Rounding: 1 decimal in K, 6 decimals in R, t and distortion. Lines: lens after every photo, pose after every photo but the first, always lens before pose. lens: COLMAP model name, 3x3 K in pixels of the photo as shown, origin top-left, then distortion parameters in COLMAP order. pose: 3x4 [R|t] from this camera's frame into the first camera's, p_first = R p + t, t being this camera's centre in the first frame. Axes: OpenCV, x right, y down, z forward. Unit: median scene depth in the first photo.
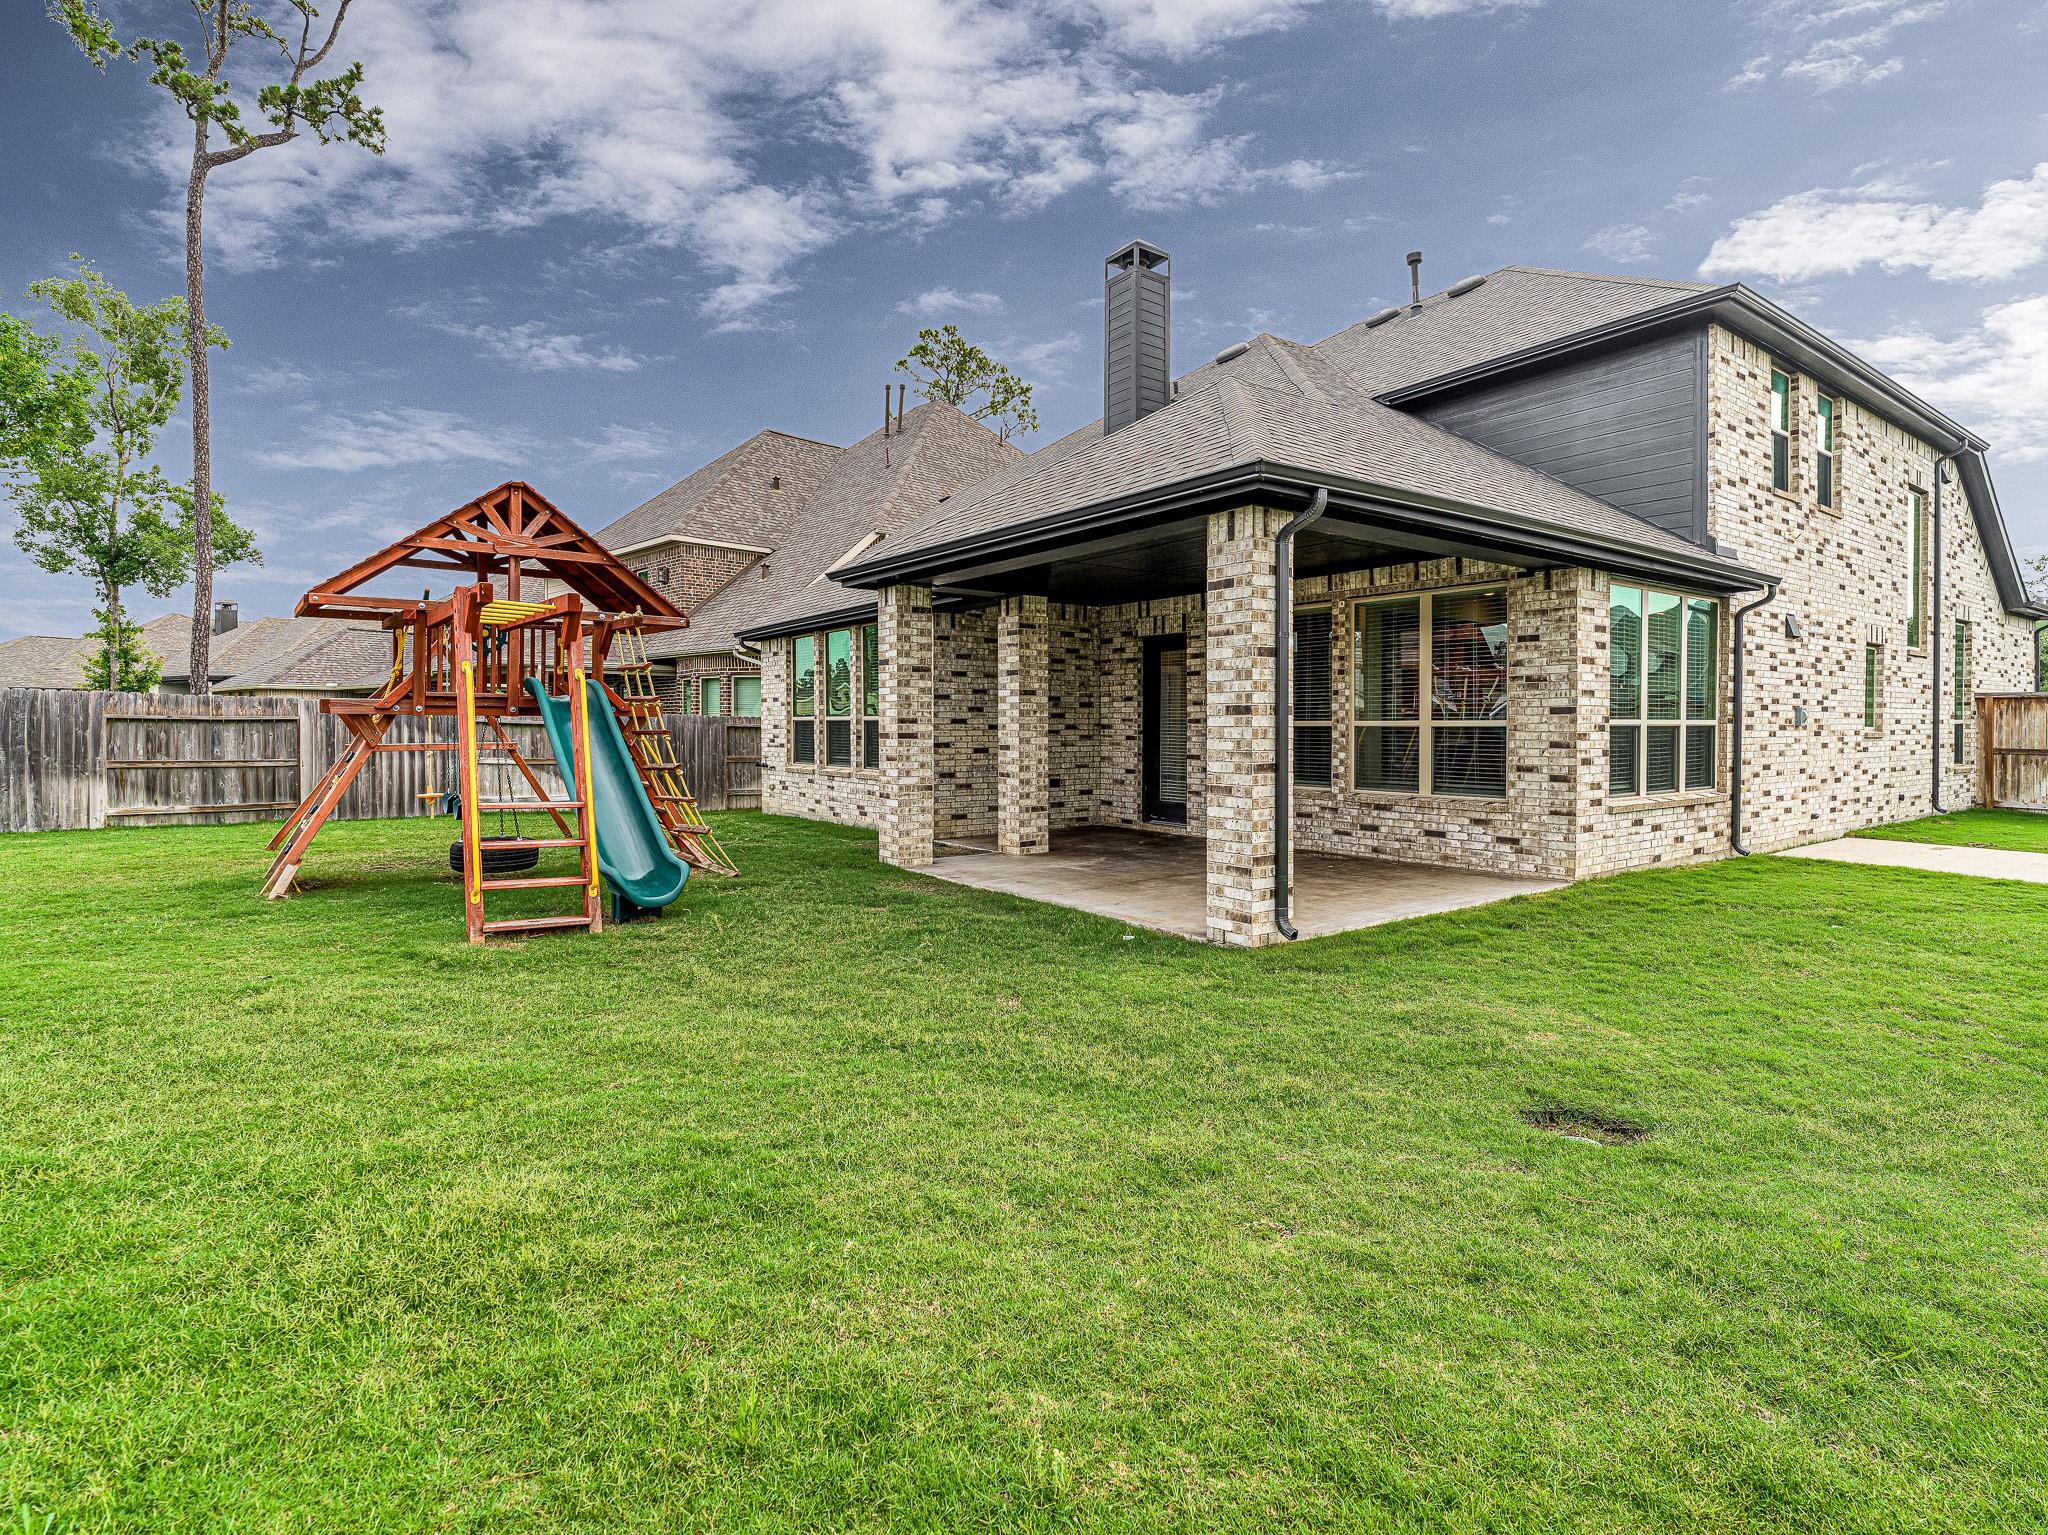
lens RADIAL K [[1027.5, 0, 1026.9], [0, 1027.5, 732.6], [0, 0, 1]] dist [-0.001483, -0.000780]
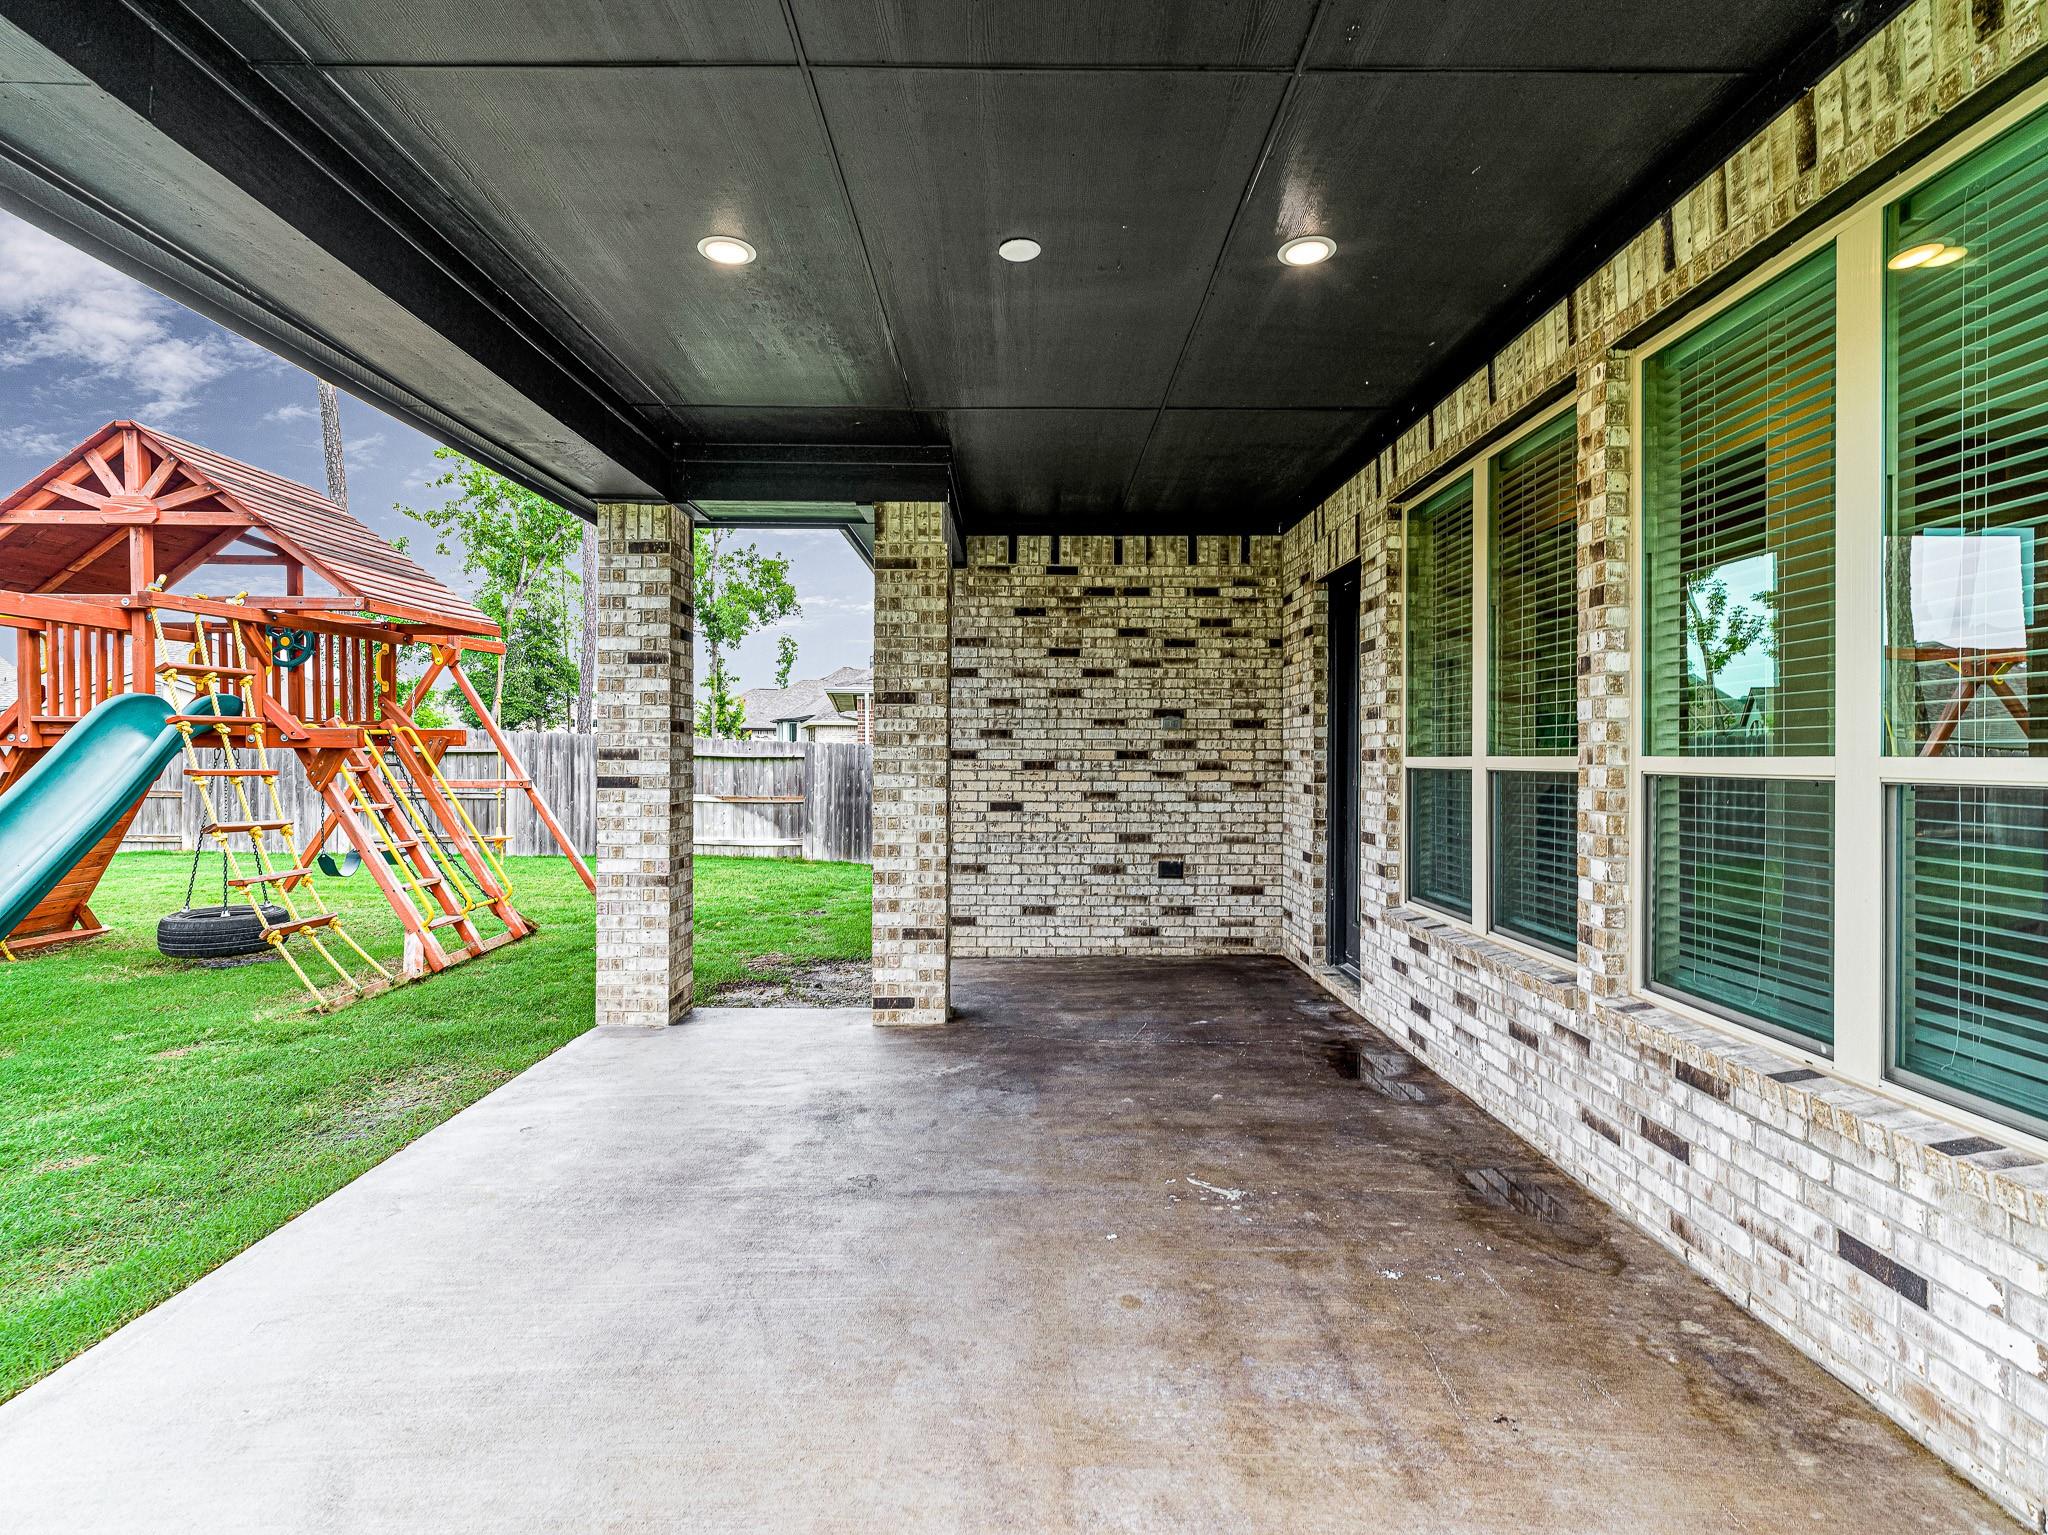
lens RADIAL K [[1010.4, 0, 1030.4], [0, 1010.4, 757.2], [0, 0, 1]] dist [0.000063, -0.000986]
pose [[0.803968, 0.003035, -0.594665, 0.350420], [-0.007133, 0.999964, -0.004540, -0.008705], [0.594630, 0.007892, 0.803961, 0.660389]]
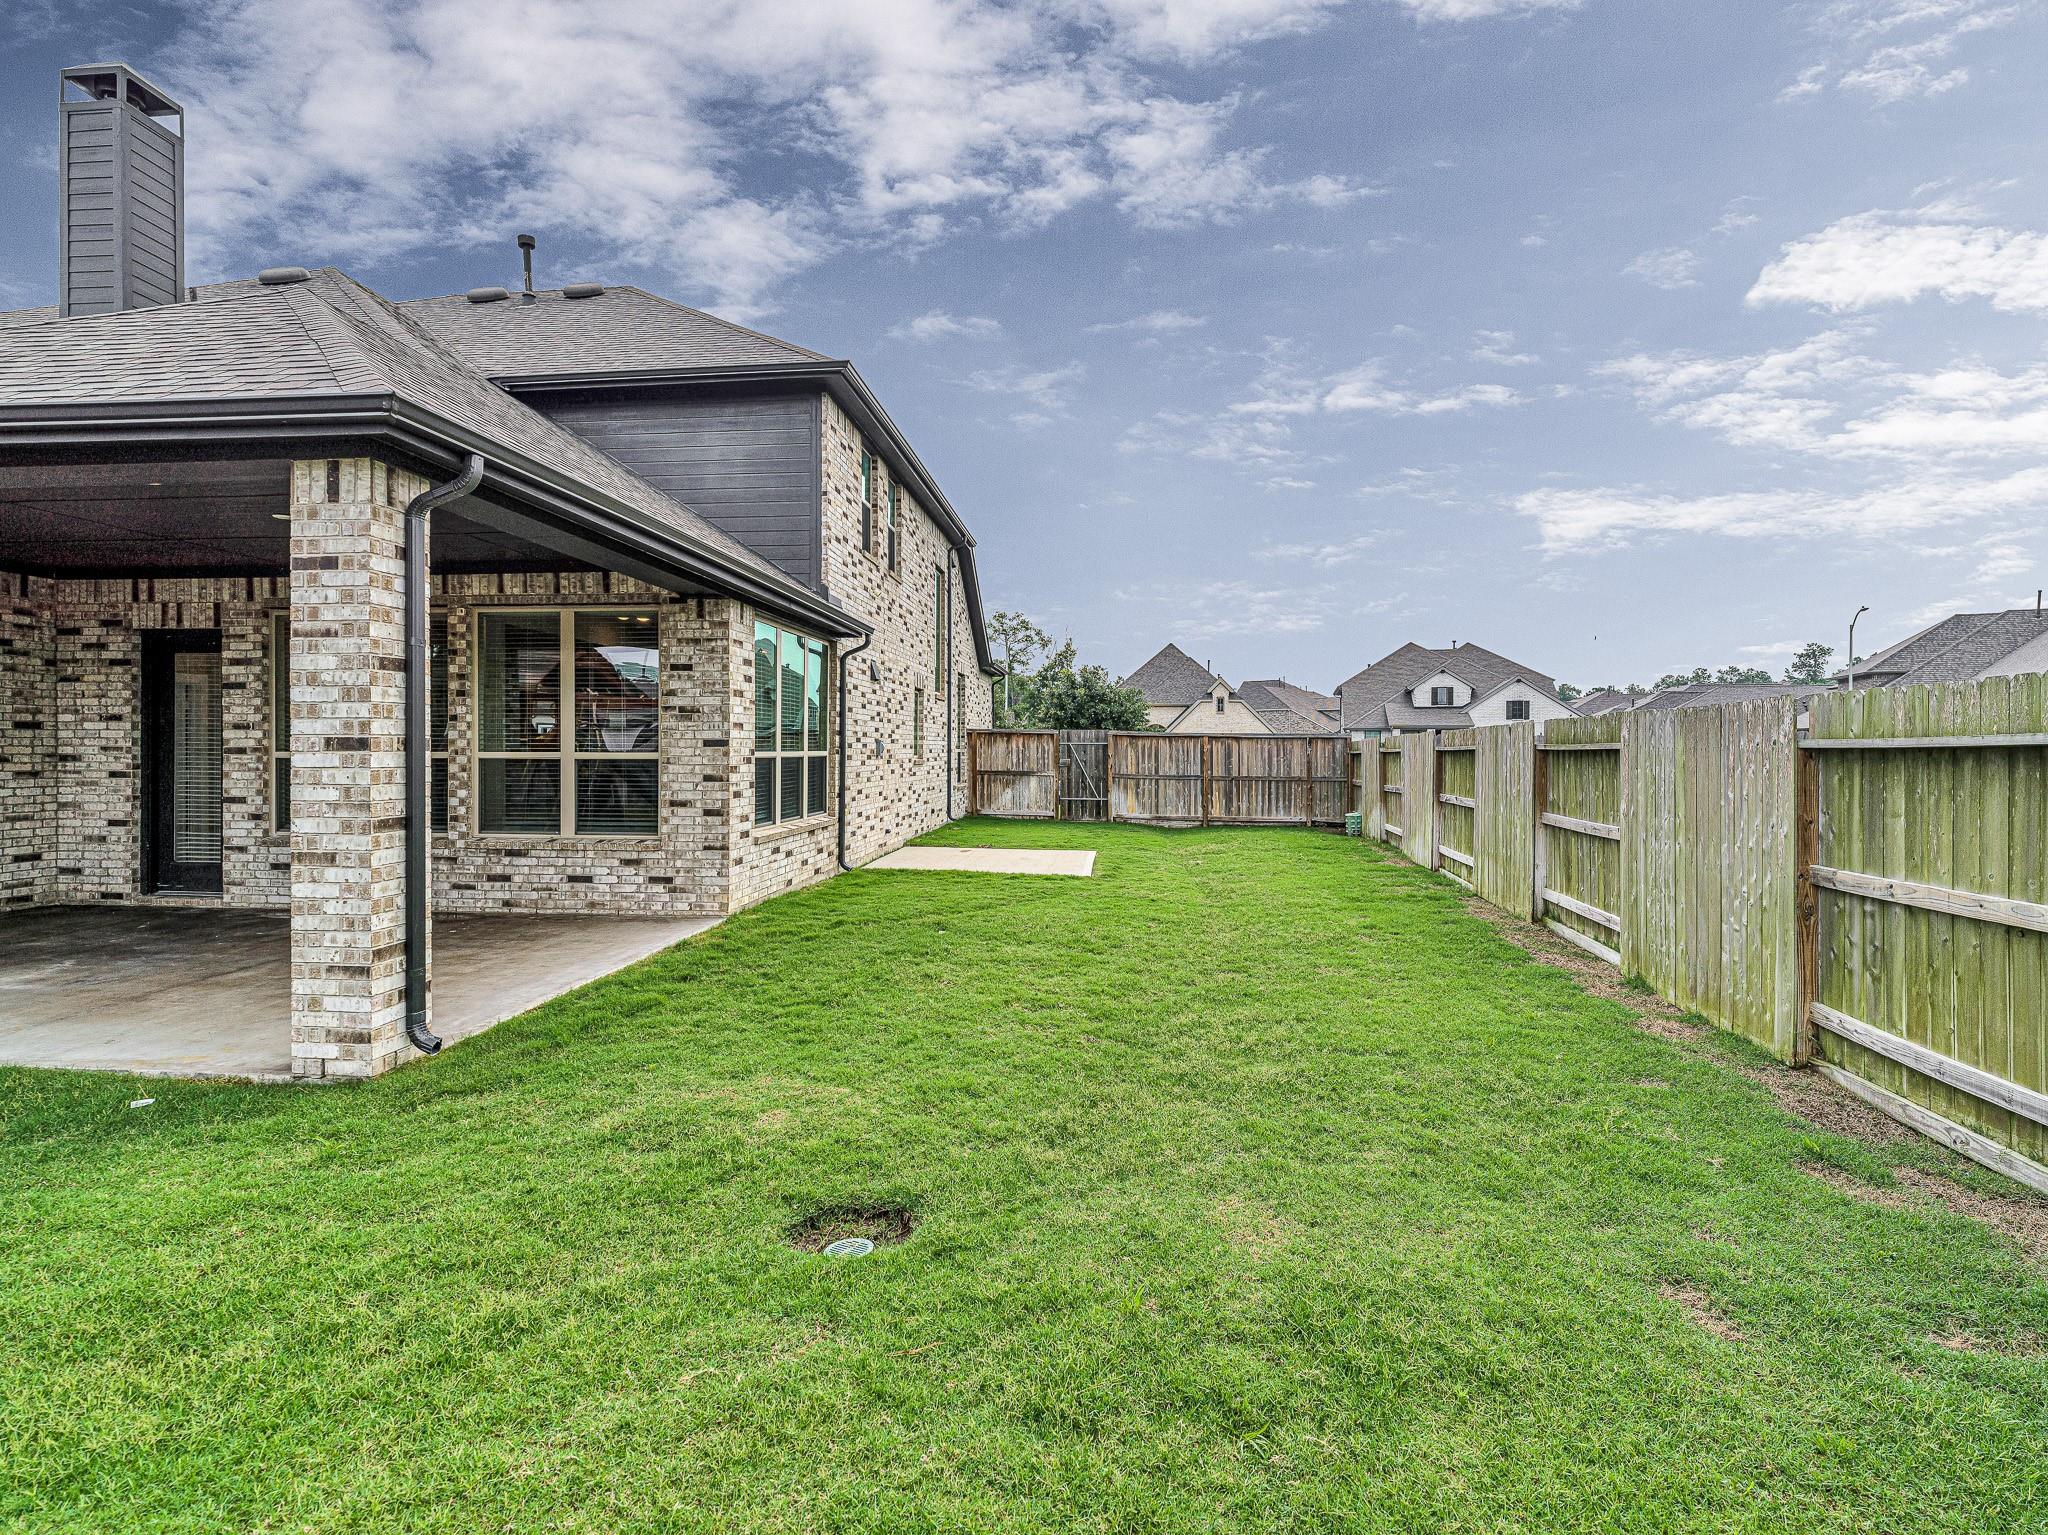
lens RADIAL K [[1010.4, 0, 1030.4], [0, 1010.4, 757.2], [0, 0, 1]] dist [0.000063, -0.000986]
pose [[0.661751, -0.003794, 0.749714, -0.002447], [0.002741, 0.999993, 0.002641, -0.008145], [-0.749719, 0.000308, 0.661756, 0.113379]]
